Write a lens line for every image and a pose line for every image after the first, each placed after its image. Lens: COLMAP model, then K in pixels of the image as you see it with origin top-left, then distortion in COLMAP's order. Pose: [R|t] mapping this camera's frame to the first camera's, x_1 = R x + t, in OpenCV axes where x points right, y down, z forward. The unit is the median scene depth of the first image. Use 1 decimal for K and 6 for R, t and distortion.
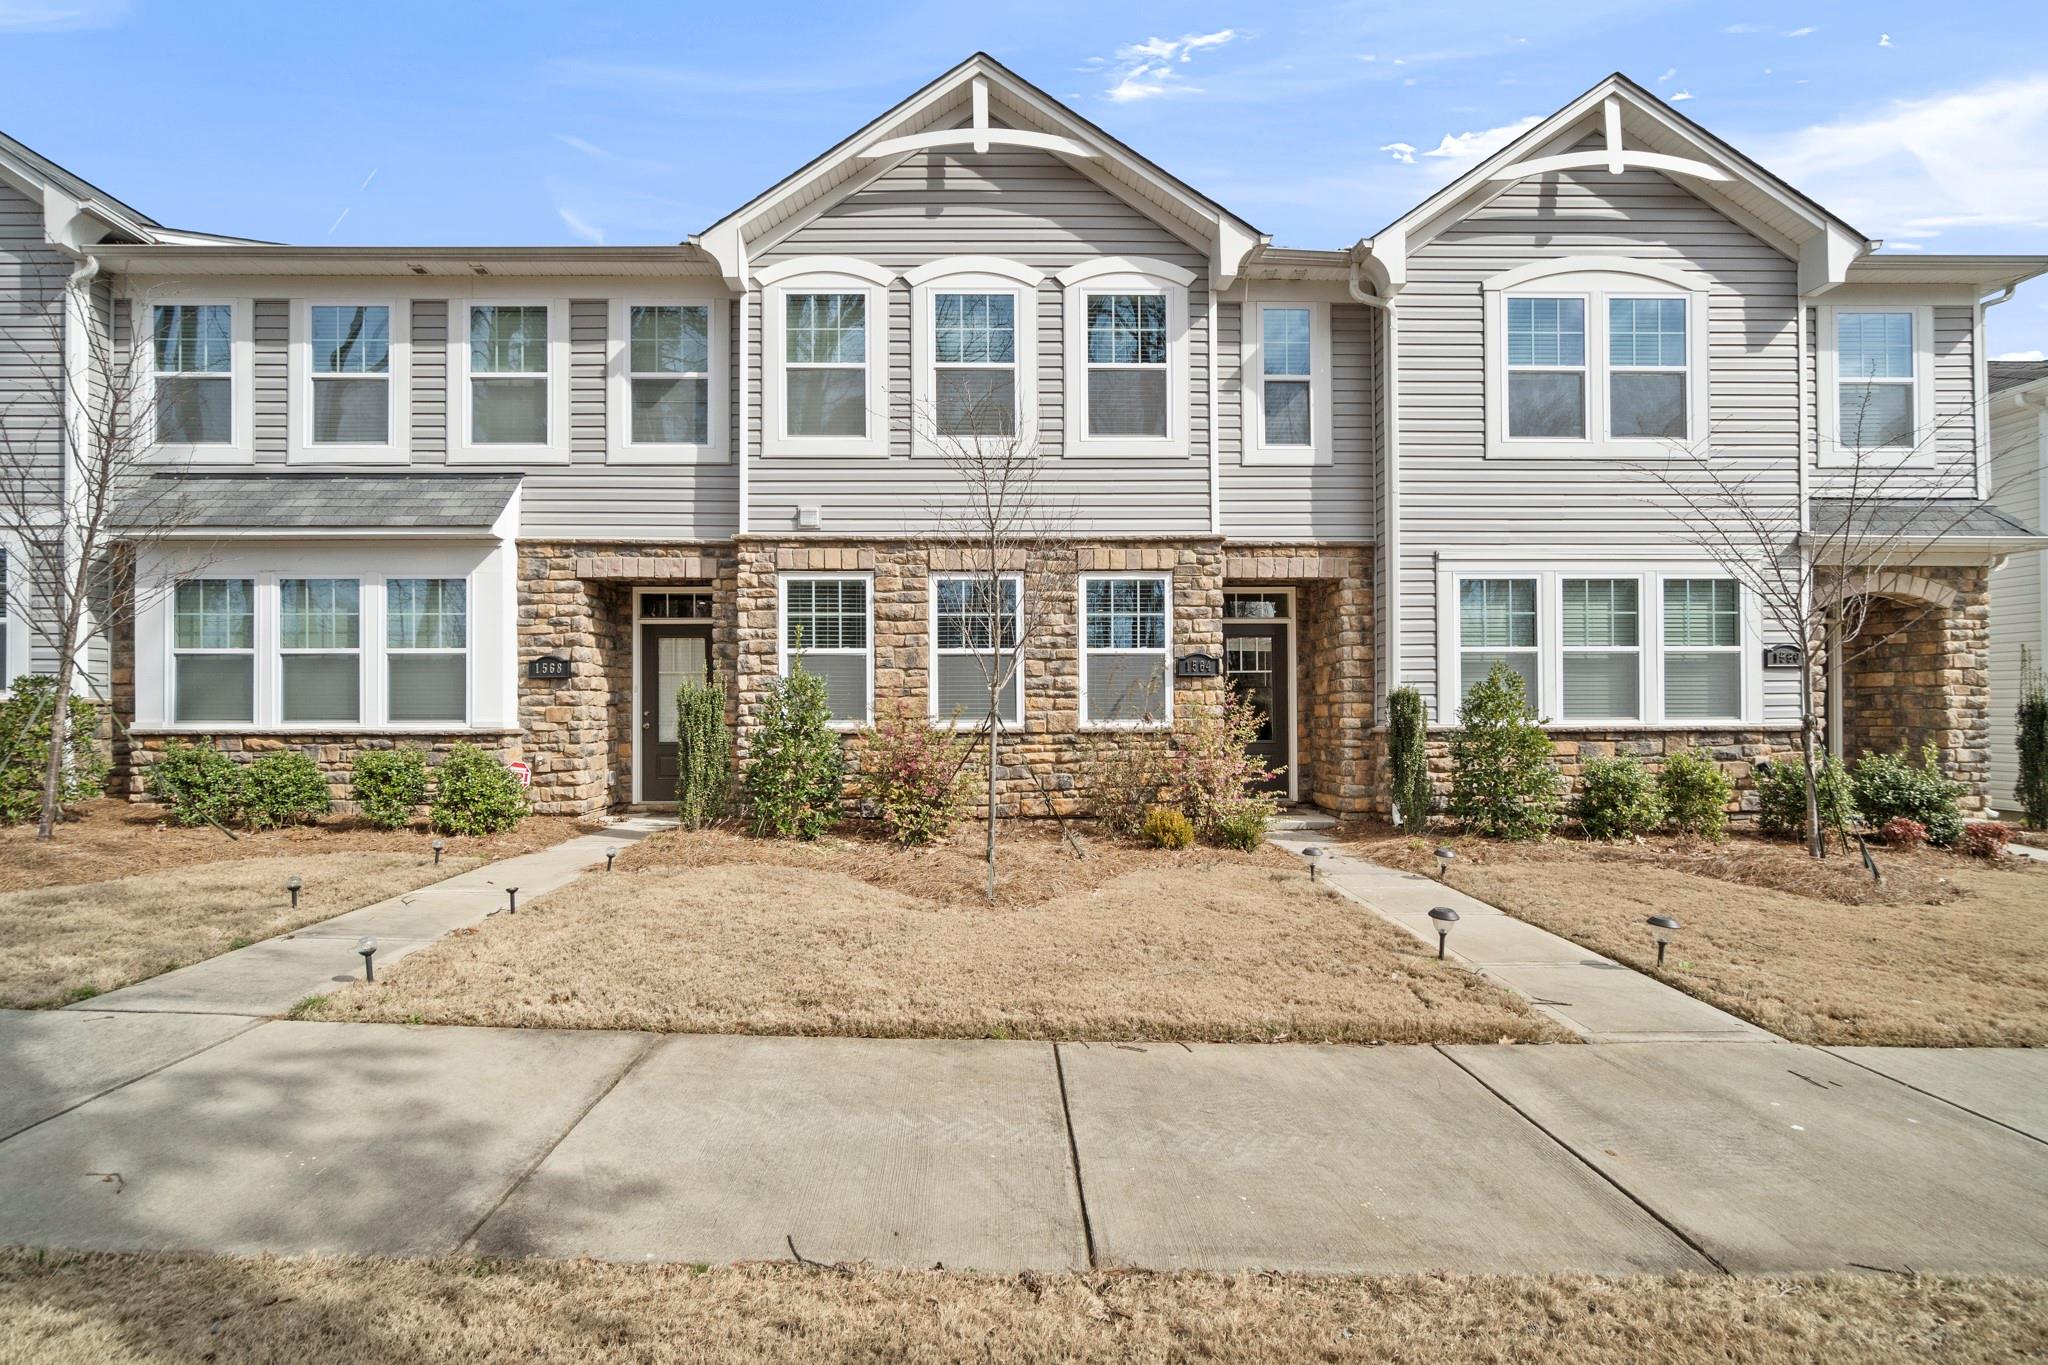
lens RADIAL K [[889.2, 0, 1015.2], [0, 889.2, 702.8], [0, 0, 1]] dist [-0.003251, -0.000282]
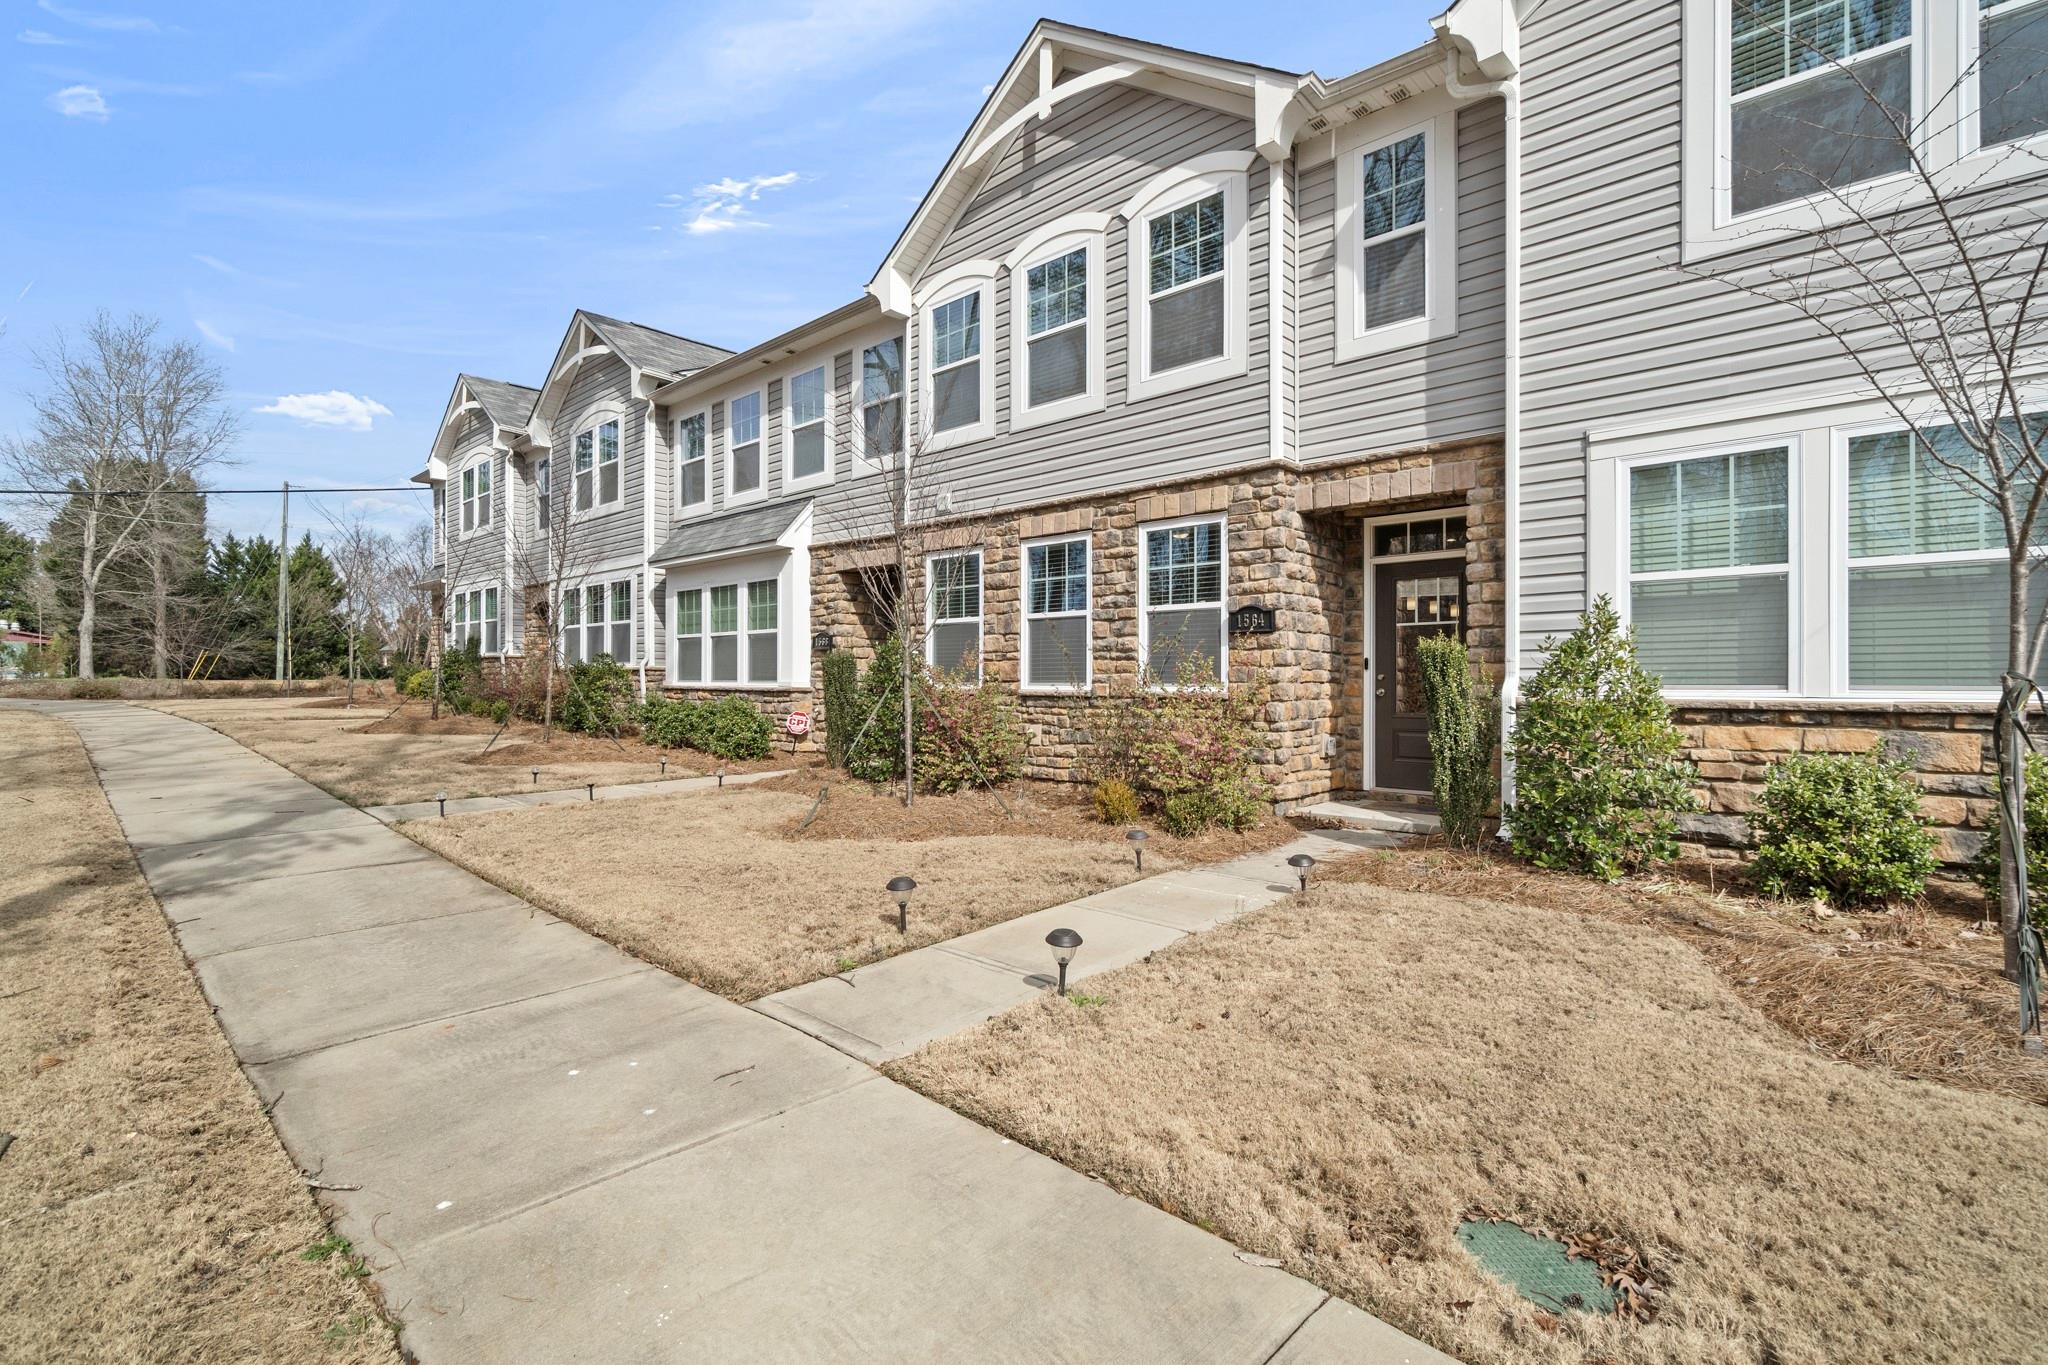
lens RADIAL K [[966.0, 0, 1016.9], [0, 966.0, 673.3], [0, 0, 1]] dist [0.012007, 0.000311]
pose [[0.703352, -0.000804, -0.710841, 0.698615], [0.002091, 0.999997, 0.000939, 0.007227], [0.710839, -0.002147, 0.703352, 0.198320]]
